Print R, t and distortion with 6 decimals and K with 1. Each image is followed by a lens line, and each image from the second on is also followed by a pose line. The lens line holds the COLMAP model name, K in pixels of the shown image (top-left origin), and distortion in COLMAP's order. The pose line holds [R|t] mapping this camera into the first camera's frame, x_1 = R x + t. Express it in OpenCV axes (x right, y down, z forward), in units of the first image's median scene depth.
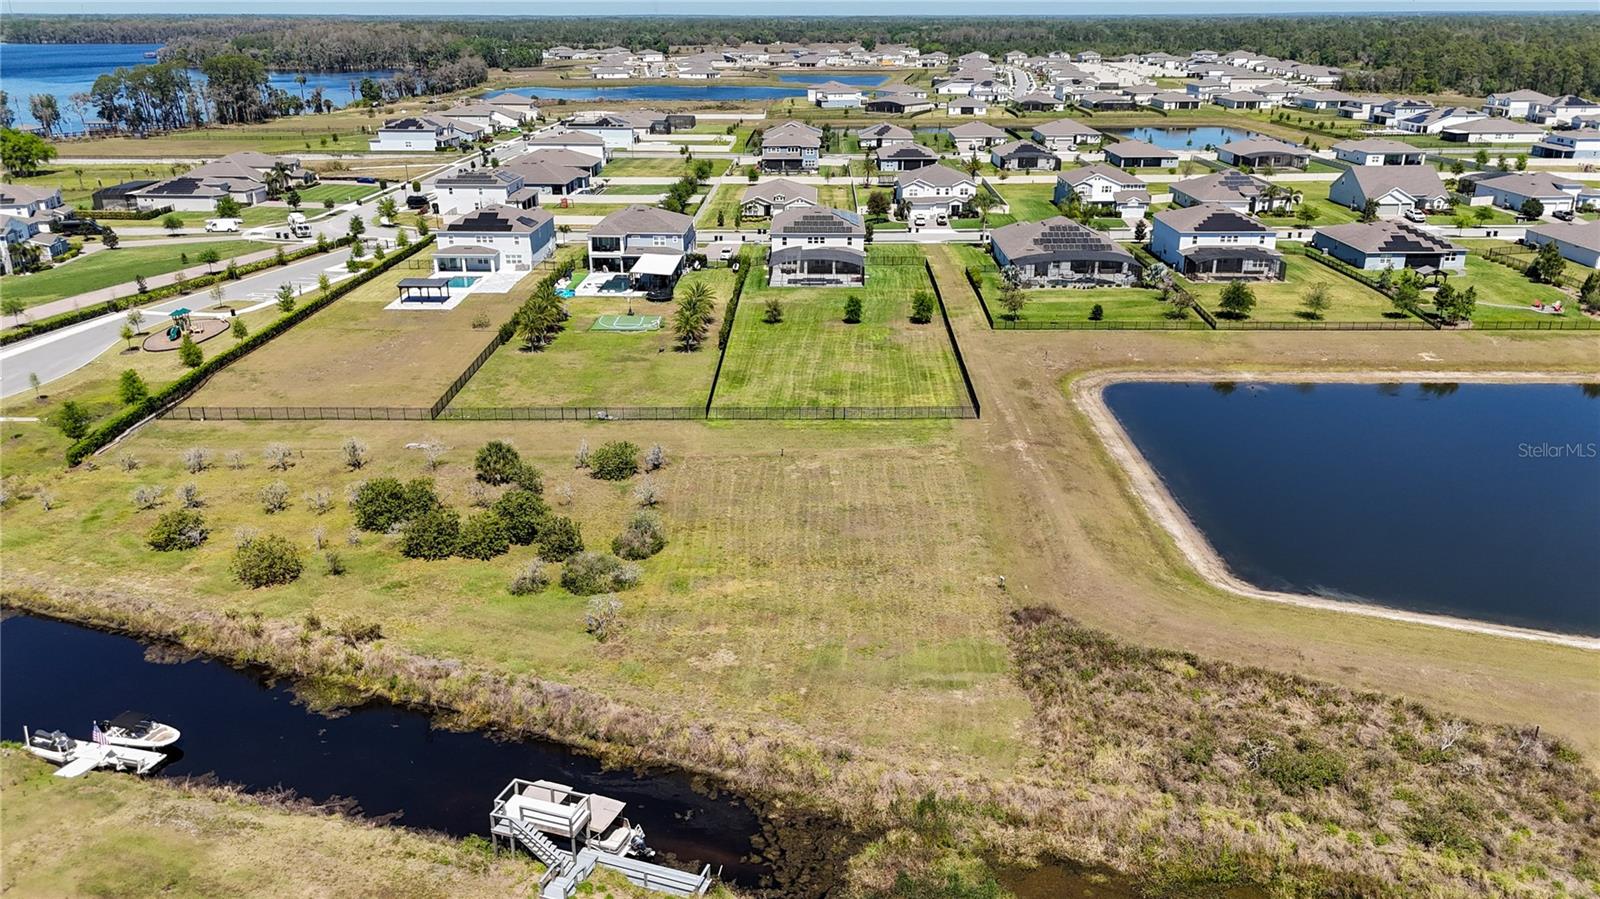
lens RADIAL K [[1192.0, 0, 800.0], [0, 1192.0, 449.5], [0, 0, 1]] dist [0.038631, -0.005139]
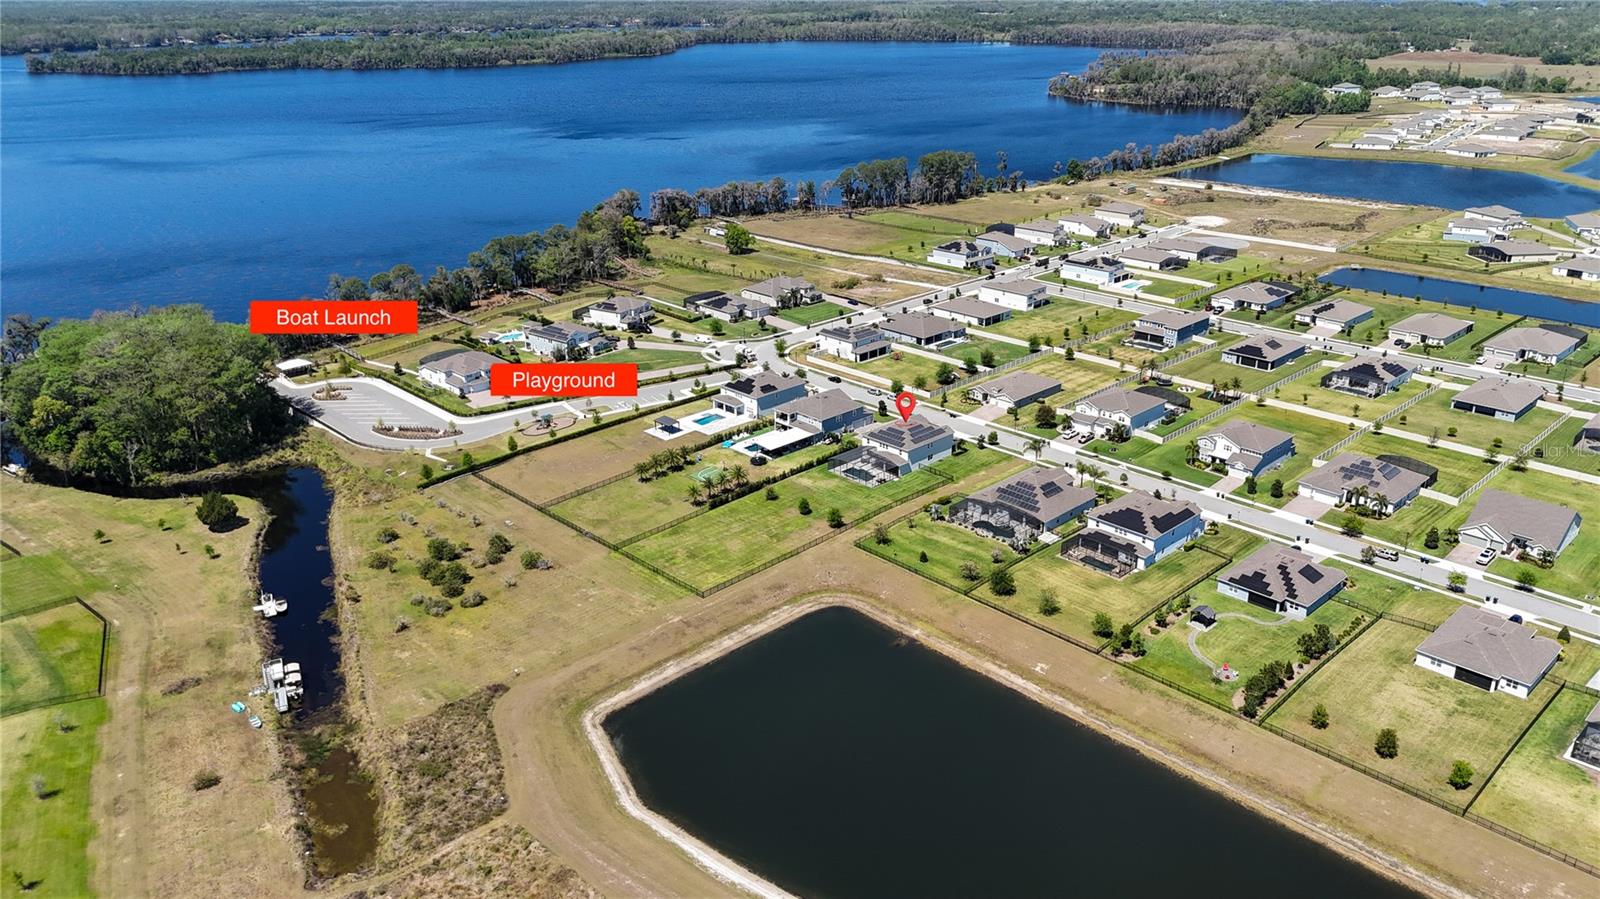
lens RADIAL K [[1171.4, 0, 803.0], [0, 1171.4, 451.7], [0, 0, 1]] dist [0.084856, -0.096090]
pose [[0.706839, 0.260979, -0.657471, 1.228922], [-0.234653, 0.963332, 0.130116, -0.455915], [0.667321, 0.062307, 0.742160, -0.209578]]
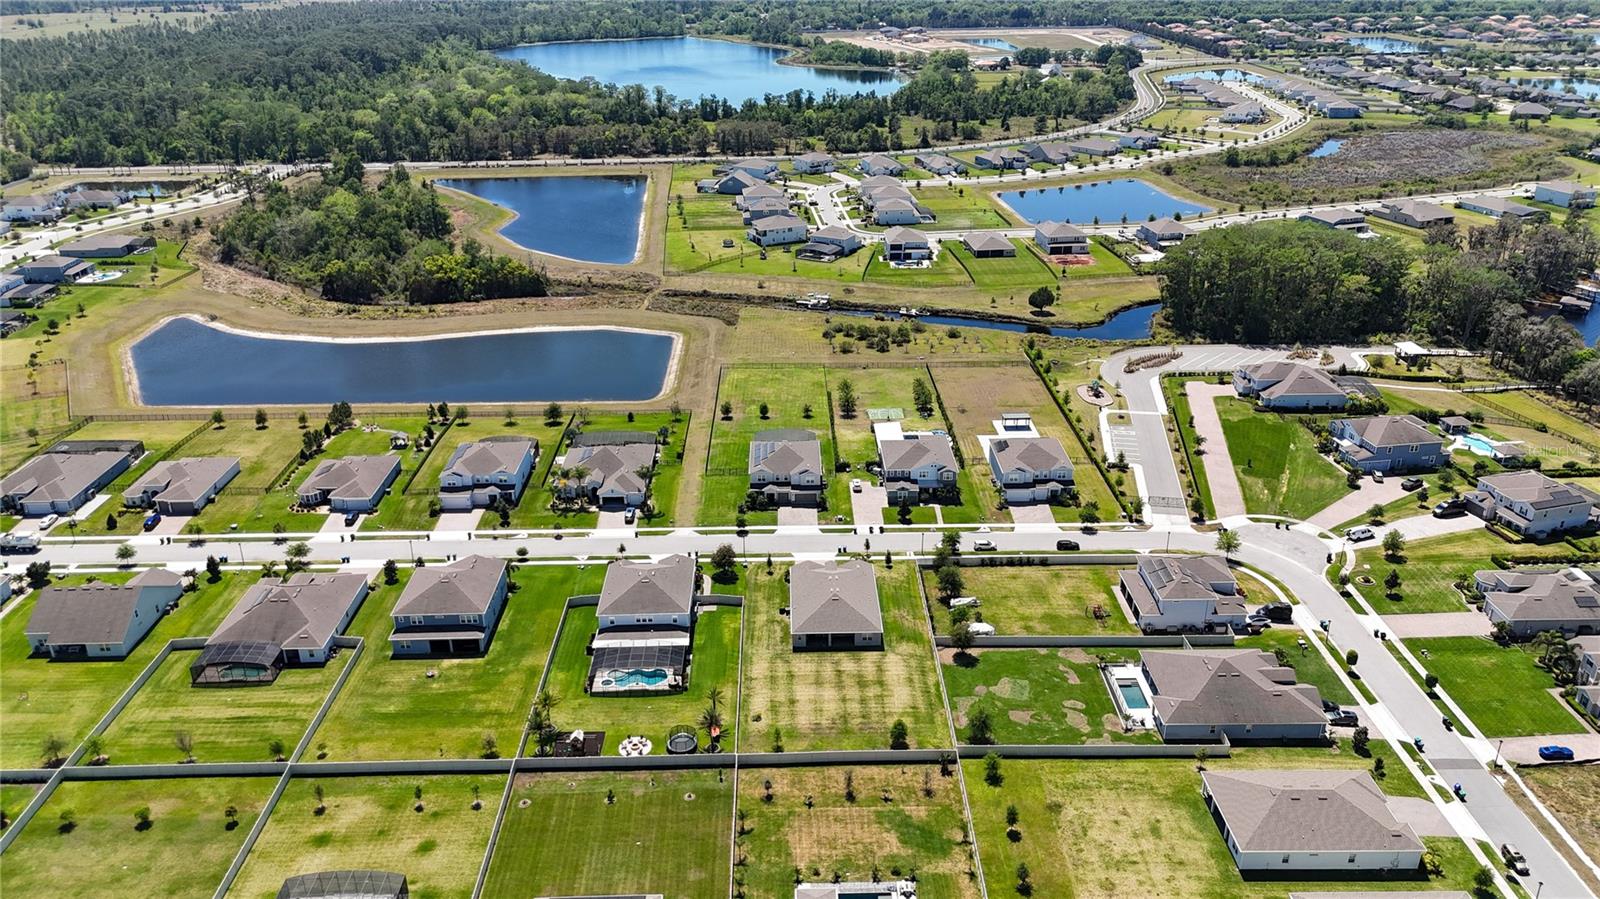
lens RADIAL K [[1171.4, 0, 803.0], [0, 1171.4, 451.7], [0, 0, 1]] dist [0.084856, -0.096090]
pose [[-0.999094, 0.025438, -0.034133, 0.054238], [-0.005245, 0.722162, 0.691704, -1.524547], [0.042245, 0.691256, -0.721374, 2.708630]]
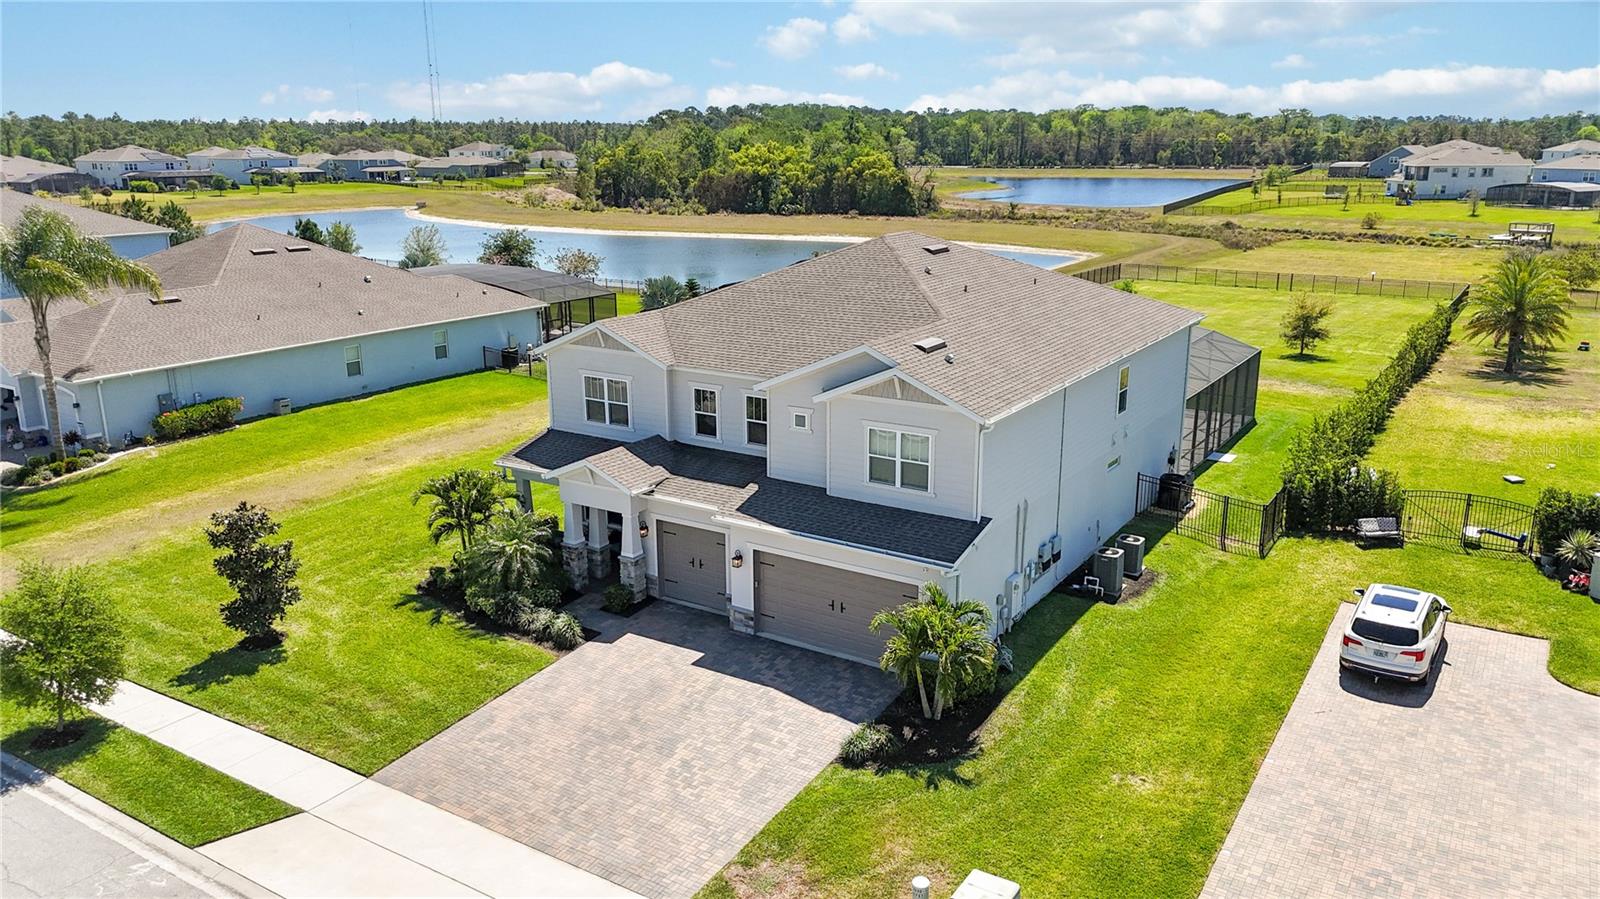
lens RADIAL K [[1171.4, 0, 803.0], [0, 1171.4, 451.7], [0, 0, 1]] dist [0.084856, -0.096090]
pose [[-0.855456, -0.129628, 0.501389, -0.100751], [0.183576, 0.829394, 0.527642, -0.390455], [-0.484246, 0.543418, -0.685714, 1.617187]]
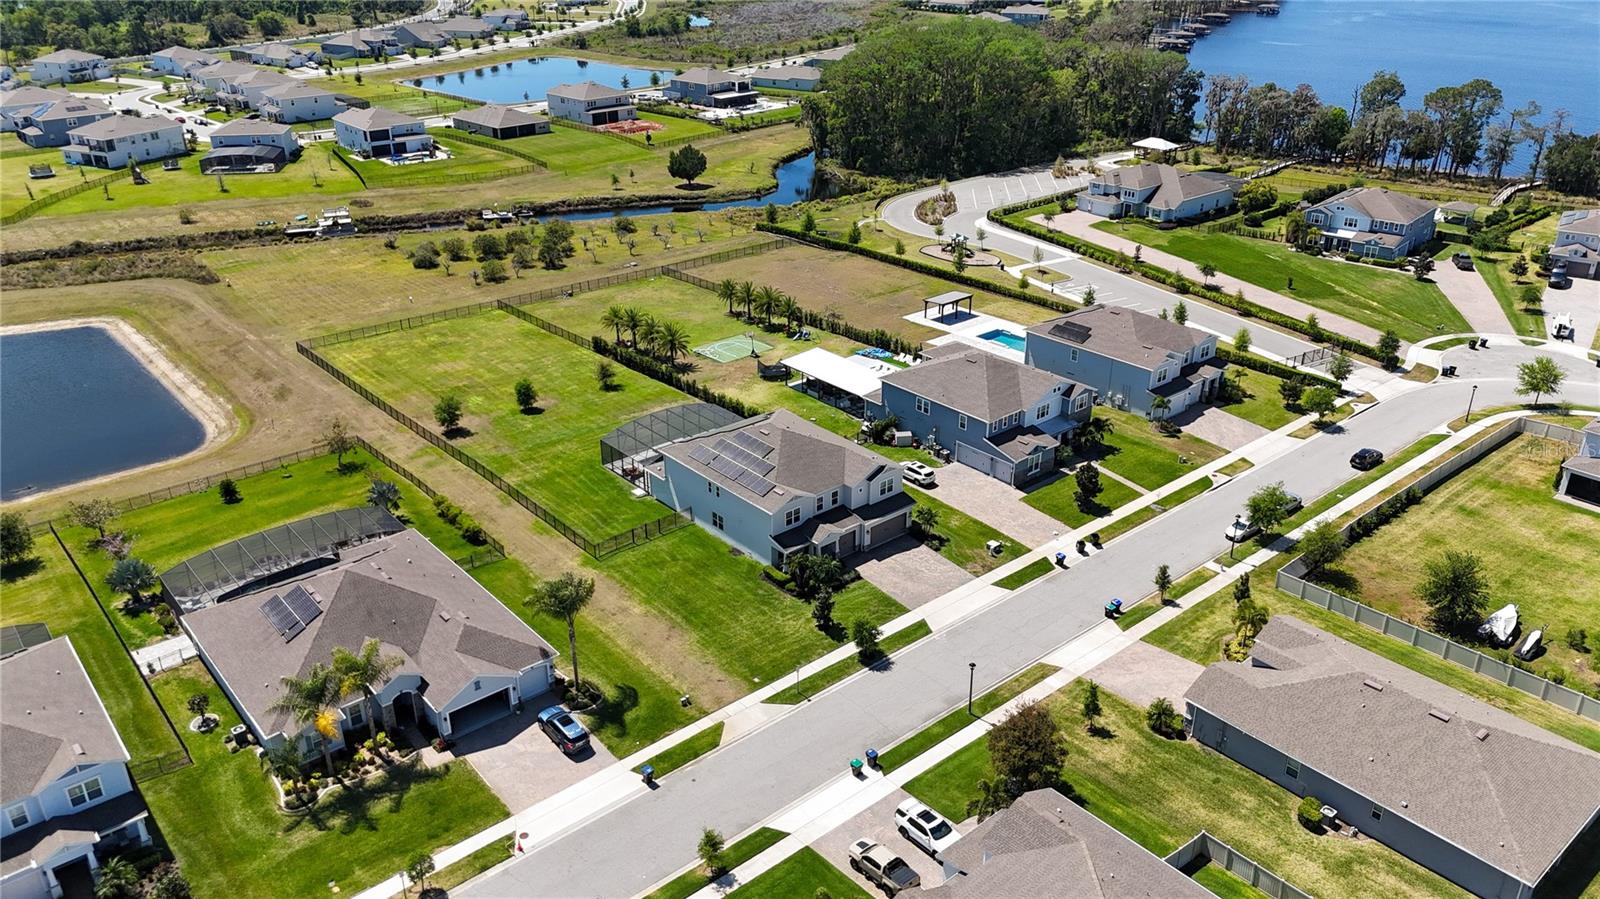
lens RADIAL K [[1171.4, 0, 803.0], [0, 1171.4, 451.7], [0, 0, 1]] dist [0.084856, -0.096090]
pose [[-0.746224, 0.288445, -0.599958, 0.477542], [-0.223650, 0.740234, 0.634061, -0.770775], [0.627002, 0.607332, -0.487870, 1.798531]]
